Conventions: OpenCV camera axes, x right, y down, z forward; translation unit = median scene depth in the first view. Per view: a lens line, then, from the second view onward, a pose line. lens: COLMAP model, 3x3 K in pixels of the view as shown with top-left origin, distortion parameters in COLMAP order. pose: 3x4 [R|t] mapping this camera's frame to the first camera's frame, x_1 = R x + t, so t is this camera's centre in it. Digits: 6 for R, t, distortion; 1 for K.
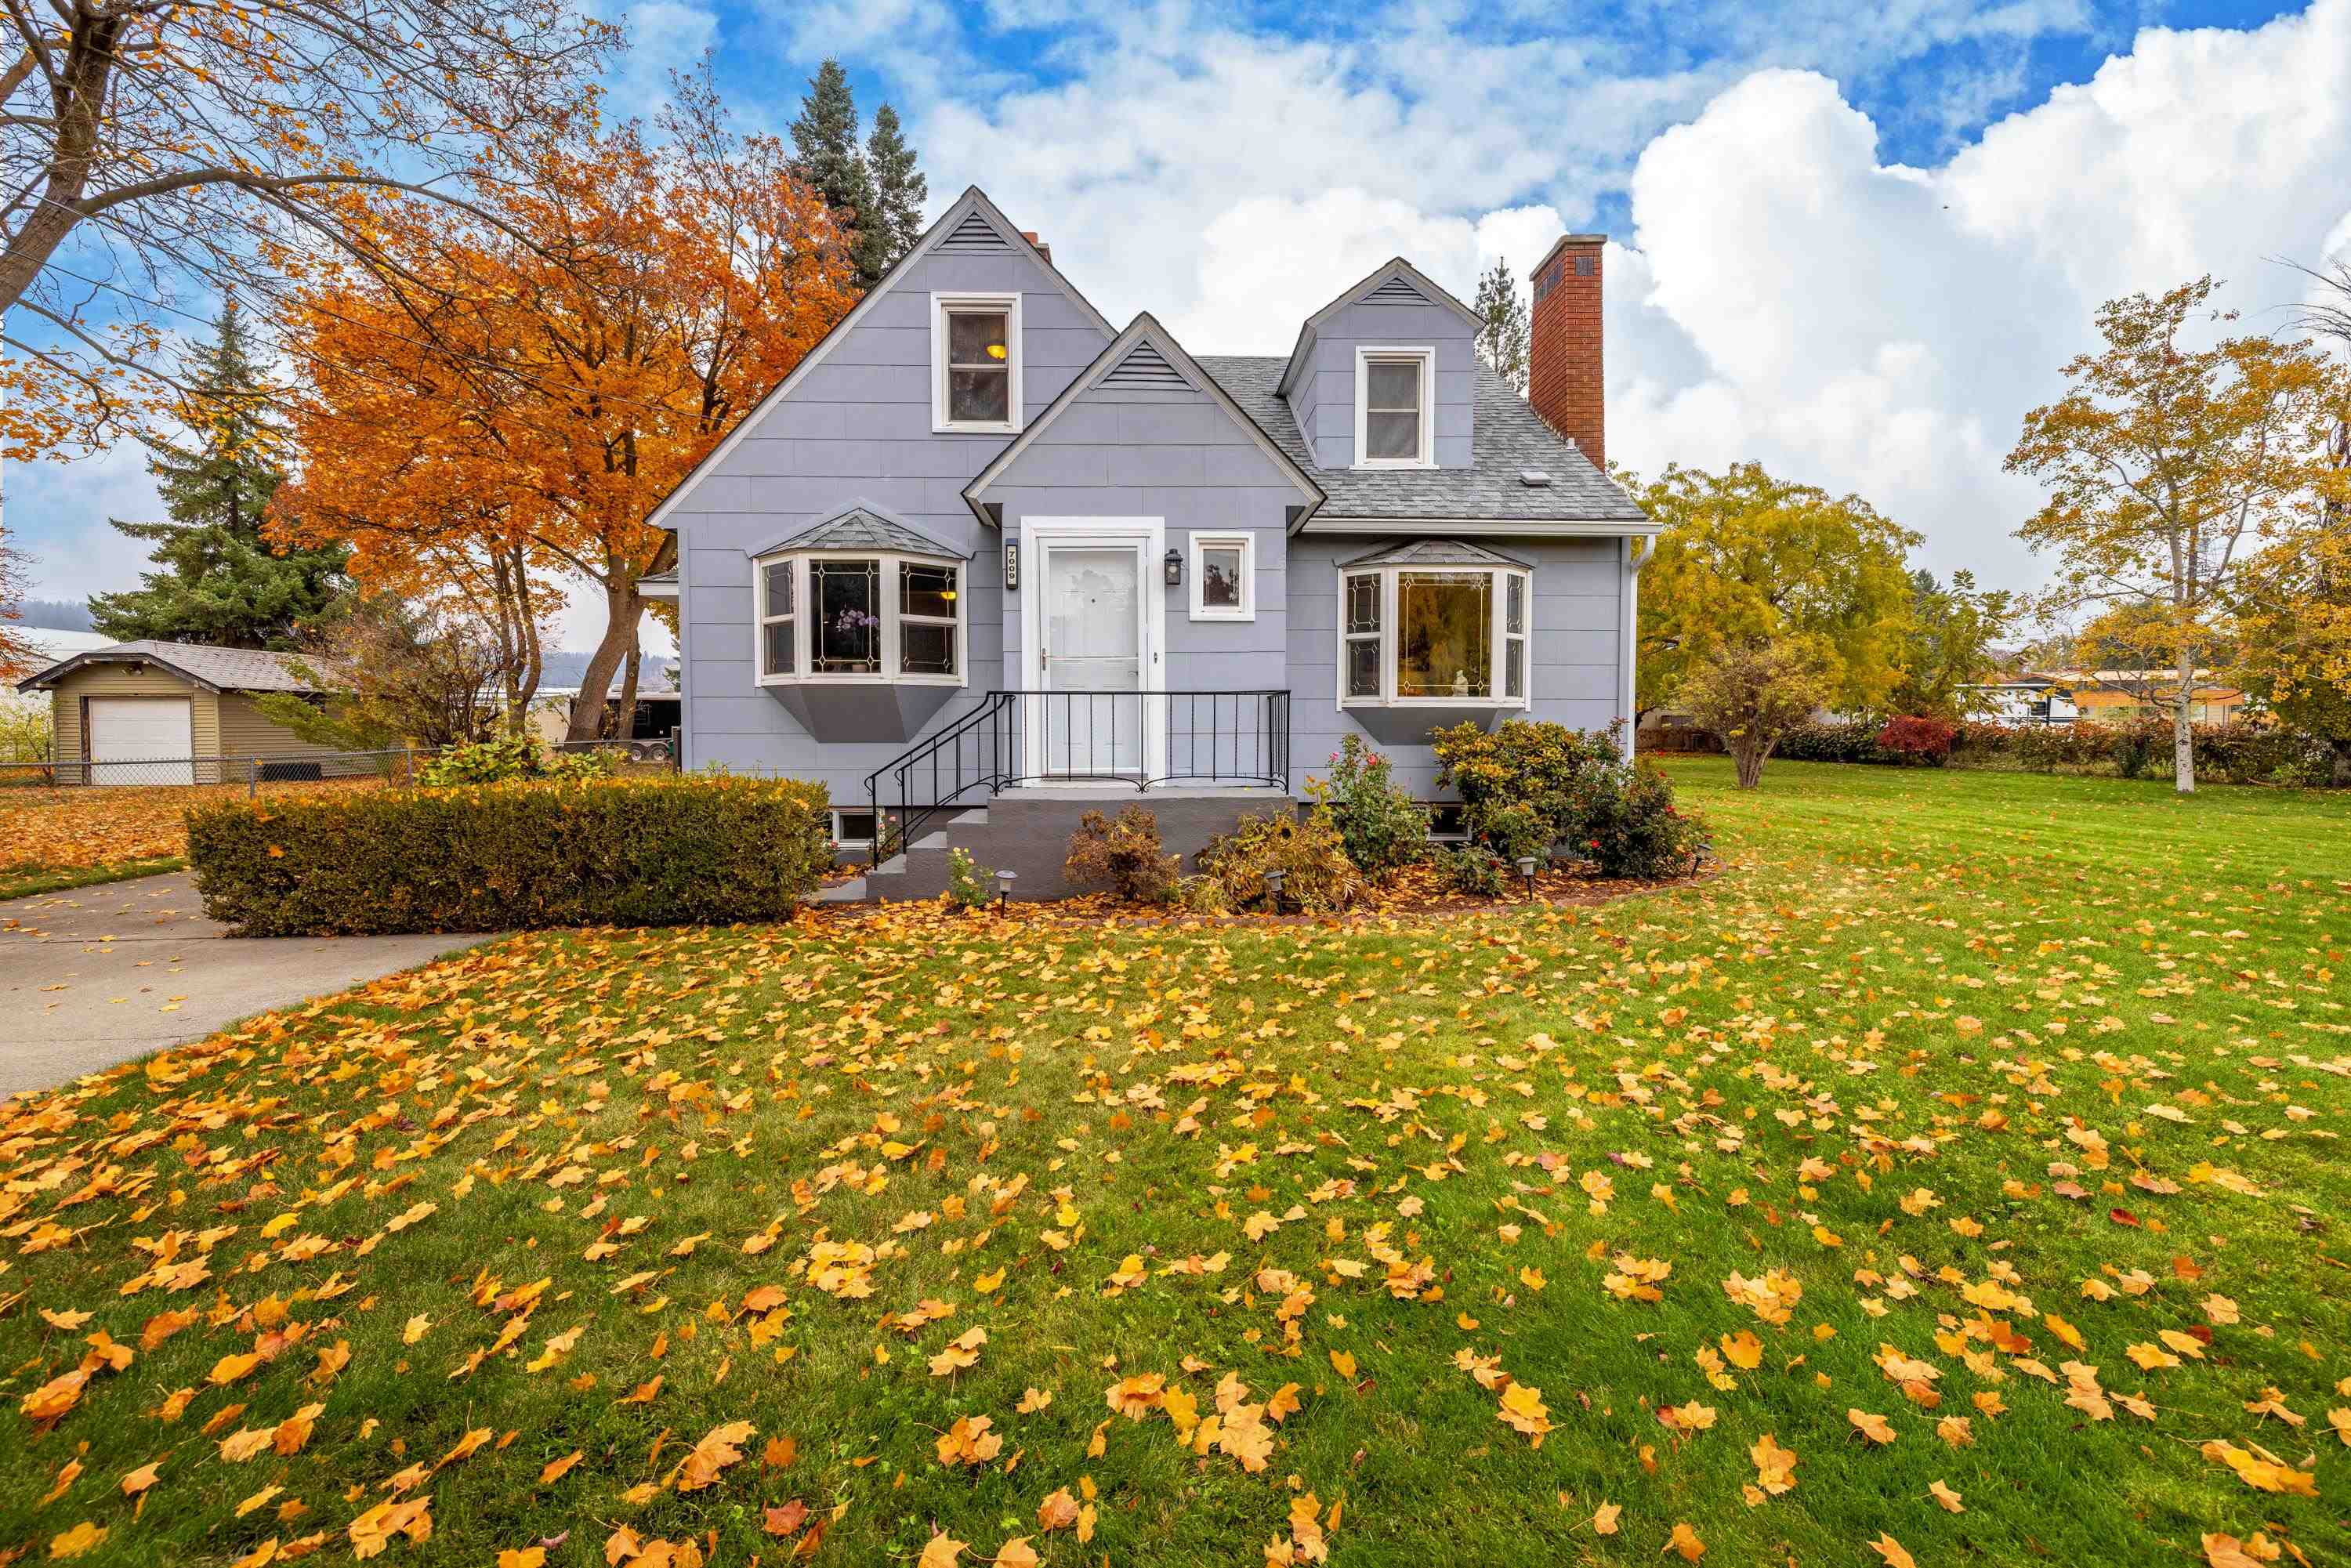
lens RADIAL K [[1003.5, 0, 1175.5], [0, 1003.5, 784.0], [0, 0, 1]] dist [0.000662, 0.000200]
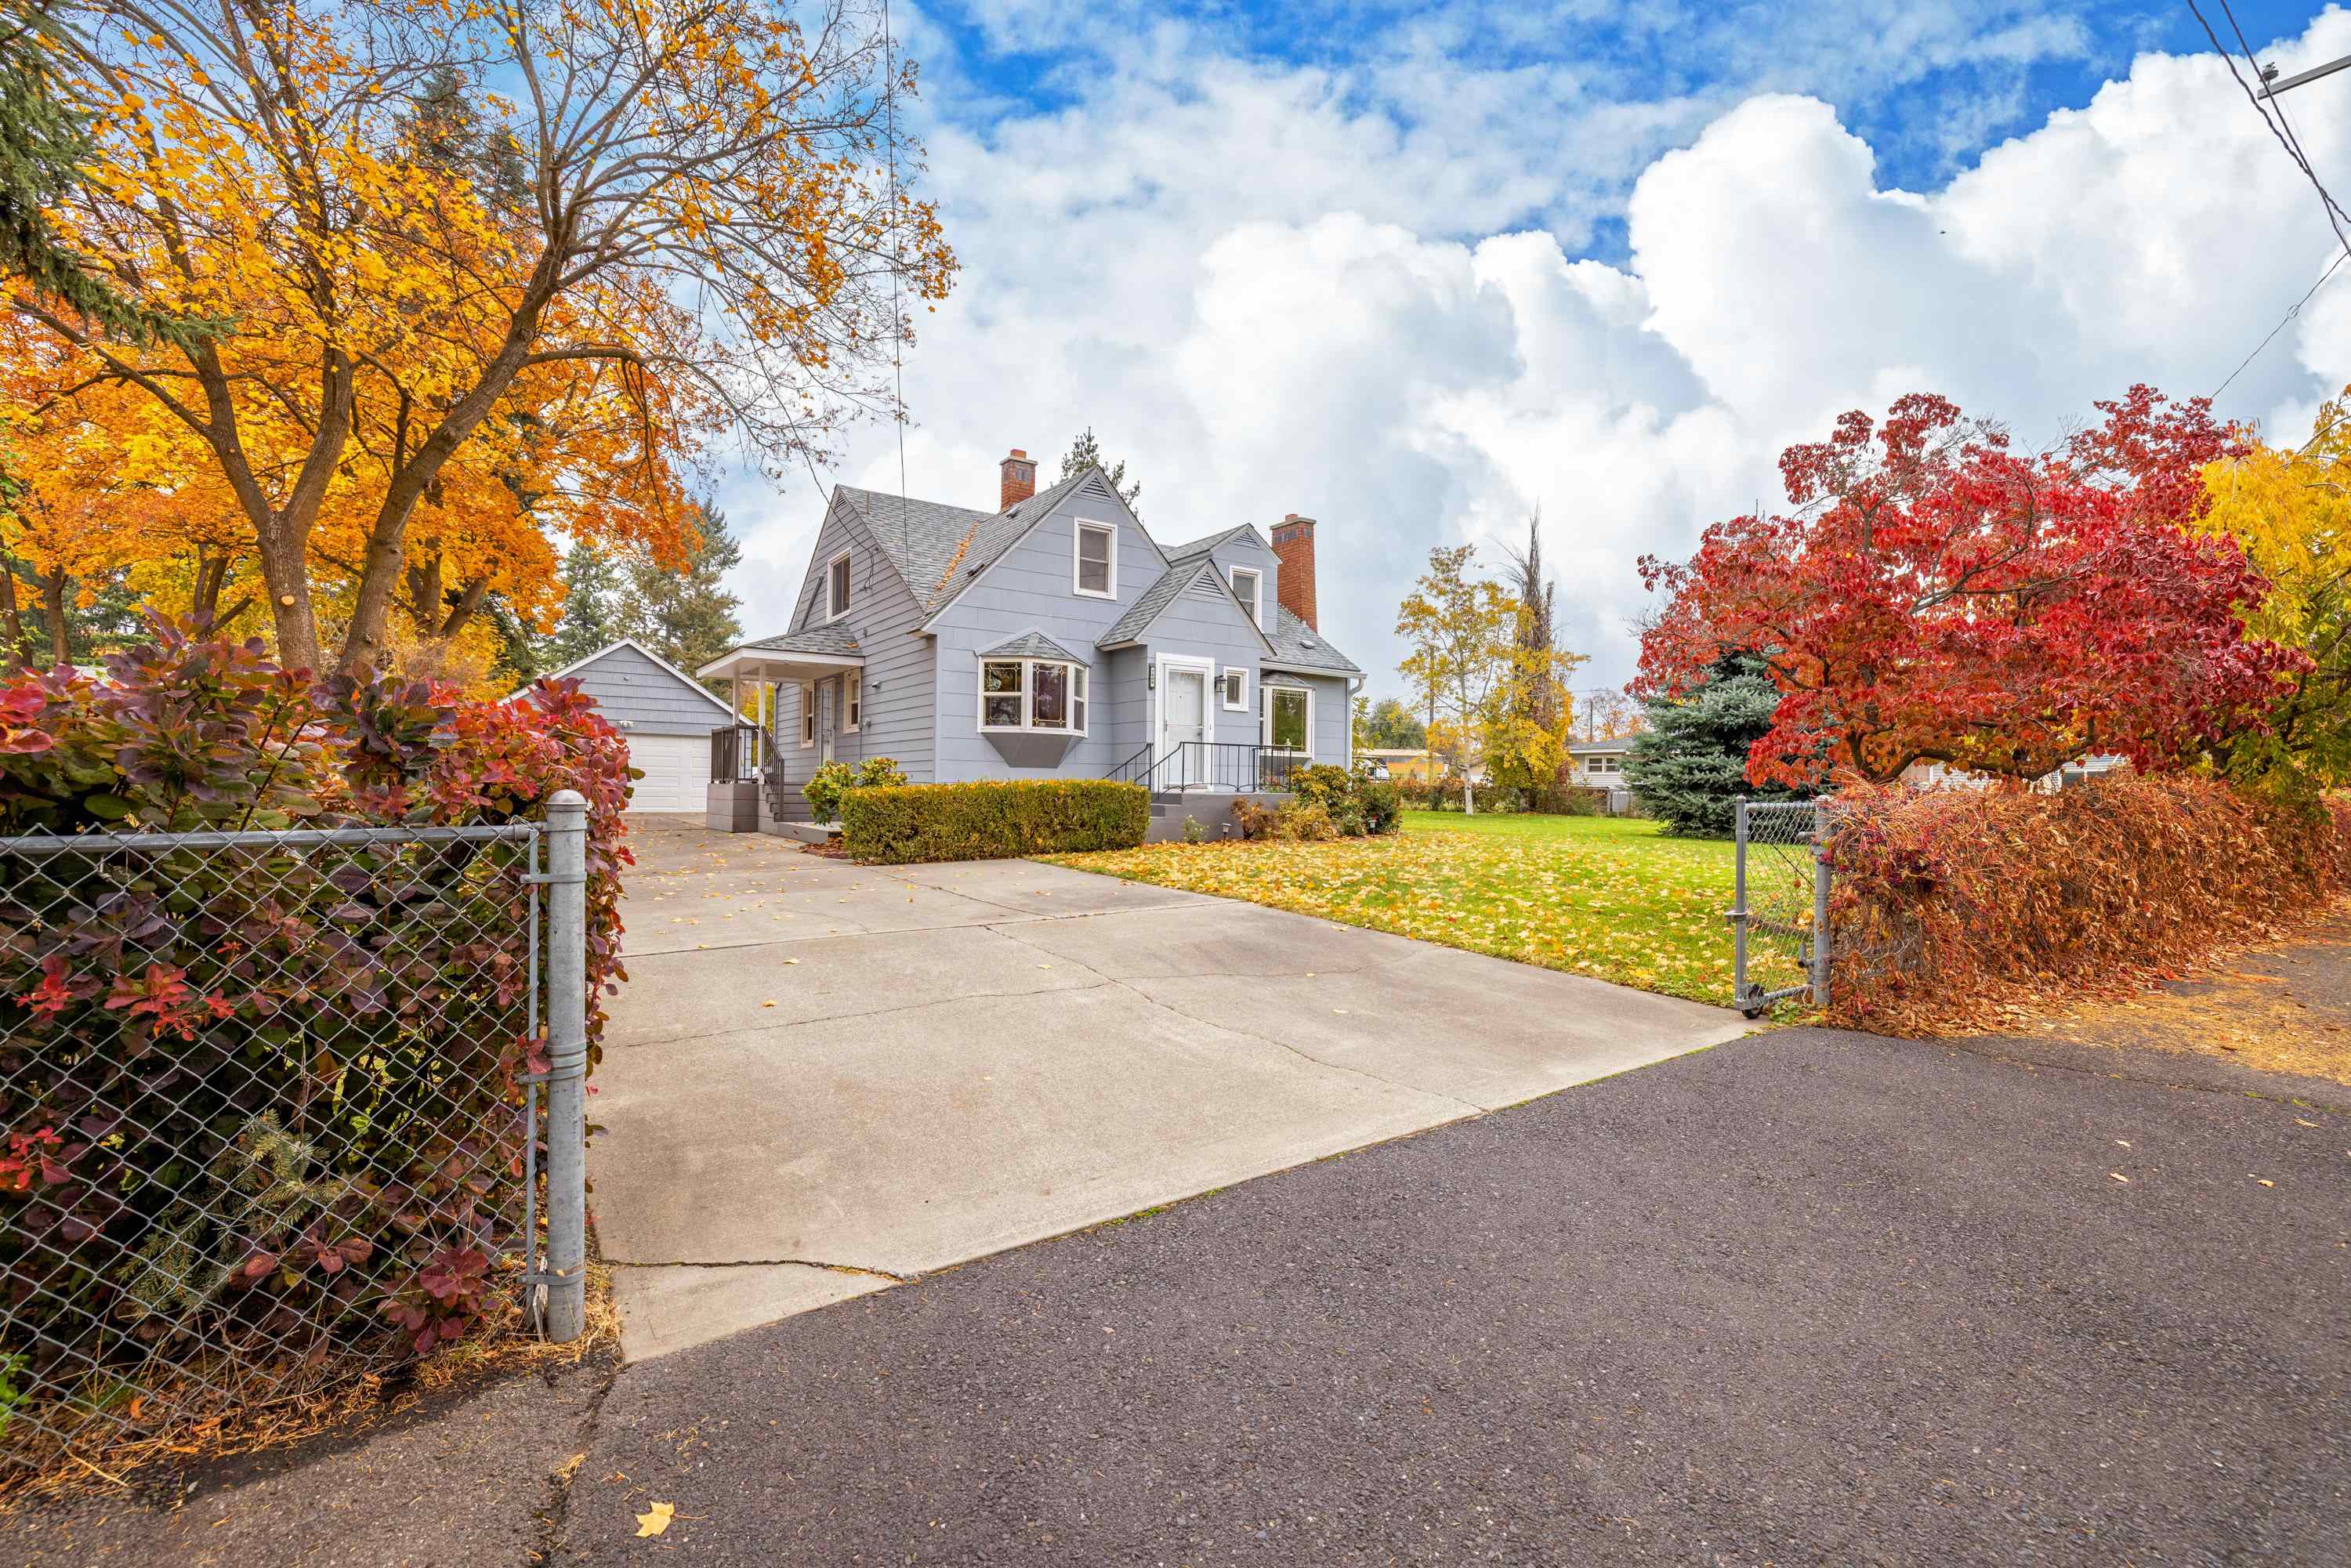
lens RADIAL K [[1040.2, 0, 1175.5], [0, 1040.2, 784.0], [0, 0, 1]] dist [-0.000088, -0.000036]
pose [[0.828141, 0.011947, 0.560392, -1.046466], [0.023150, 0.998191, -0.055491, 0.085071], [-0.560041, 0.058928, 0.826366, -0.559299]]
